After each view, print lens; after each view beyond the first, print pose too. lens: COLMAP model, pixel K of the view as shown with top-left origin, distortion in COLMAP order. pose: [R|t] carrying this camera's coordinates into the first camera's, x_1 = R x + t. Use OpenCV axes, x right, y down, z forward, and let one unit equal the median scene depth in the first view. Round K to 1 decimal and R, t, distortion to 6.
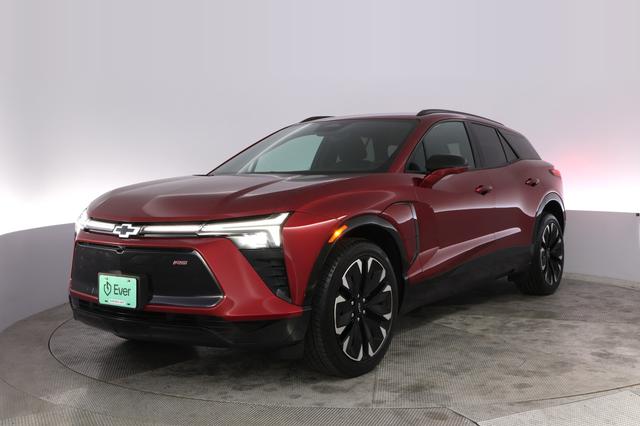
lens RADIAL K [[579.7, 0, 320.3], [0, 579.7, 190.0], [0, 0, 1]] dist [-0.000292, -0.004403]
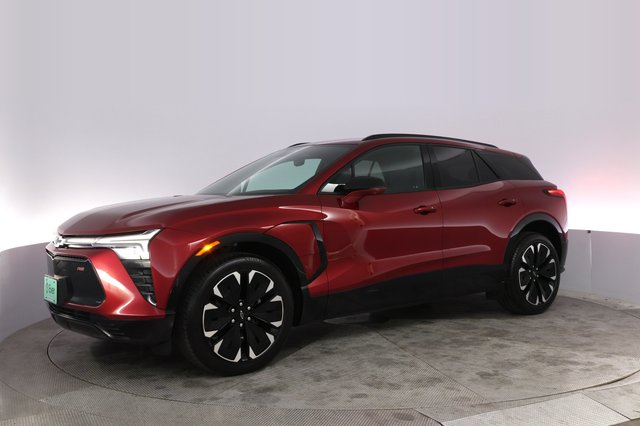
lens RADIAL K [[526.1, 0, 320.0], [0, 526.1, 213.0], [0, 0, 1]] dist [0.009088, 0.000807]
pose [[0.974038, 0.010515, -0.226141, 0.450420], [-0.007769, 0.999885, 0.013030, -0.008348], [0.226252, -0.010935, 0.974007, 0.043978]]
